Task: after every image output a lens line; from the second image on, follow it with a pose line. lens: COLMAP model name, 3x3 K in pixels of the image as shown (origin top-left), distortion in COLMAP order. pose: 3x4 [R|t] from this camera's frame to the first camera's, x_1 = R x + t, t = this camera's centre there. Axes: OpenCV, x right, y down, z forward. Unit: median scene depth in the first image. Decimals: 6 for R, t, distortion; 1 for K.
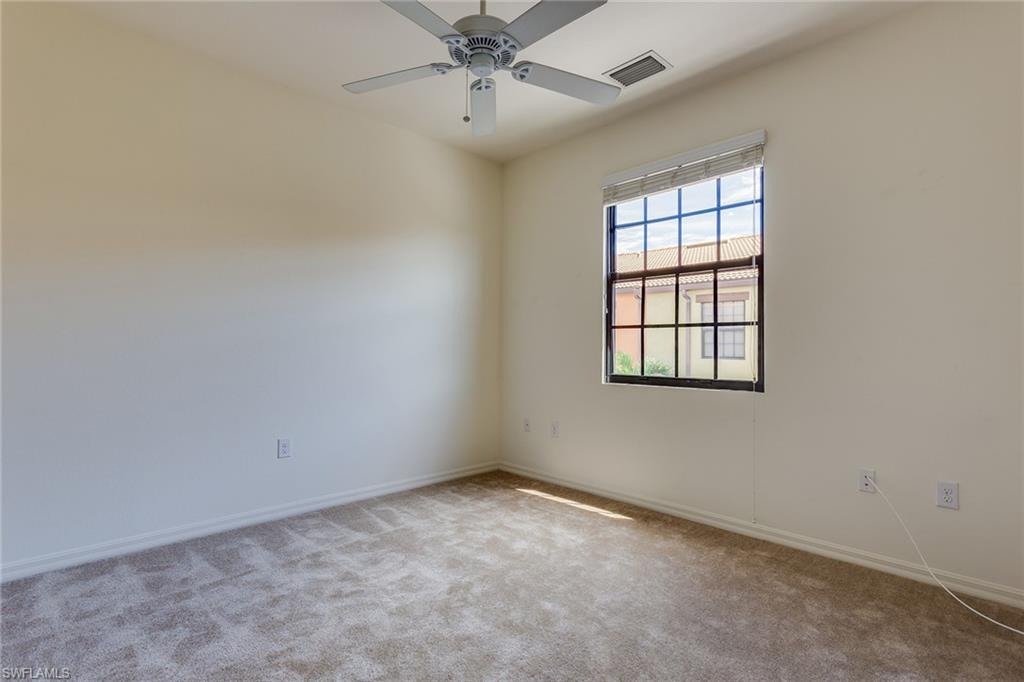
lens RADIAL K [[486.6, 0, 513.1], [0, 486.6, 338.2], [0, 0, 1]] dist [0.000648, 0.000149]
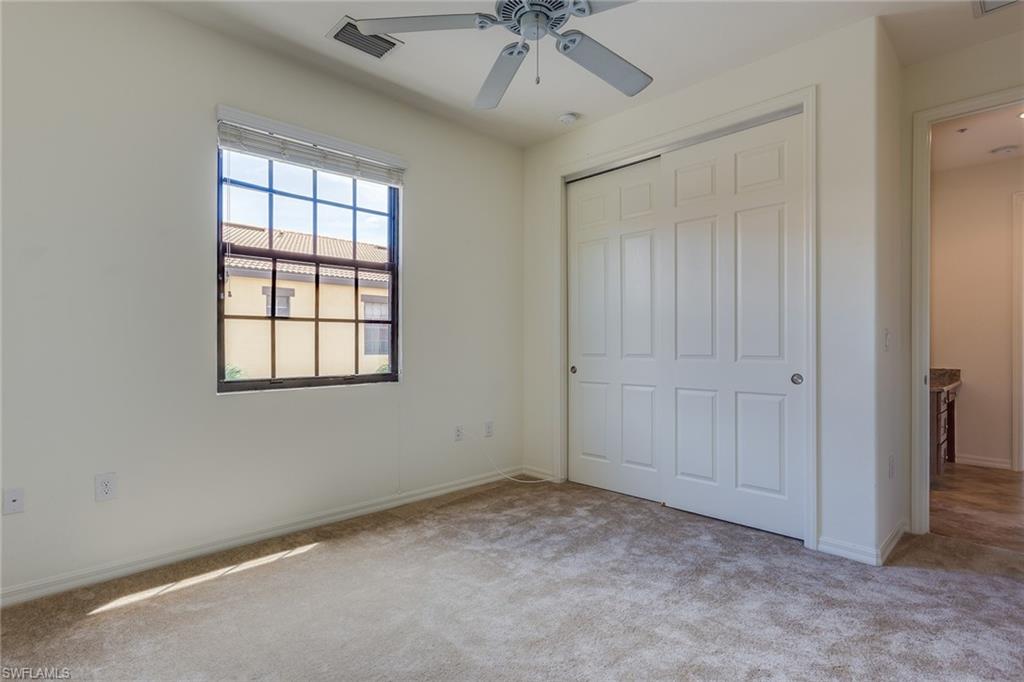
lens RADIAL K [[505.1, 0, 512.9], [0, 505.1, 343.3], [0, 0, 1]] dist [0.019371, 0.000187]
pose [[0.025124, -0.004721, 0.999673, -0.630168], [-0.016937, 0.999843, 0.005147, 0.007211], [-0.999541, -0.017061, 0.025040, 0.624926]]
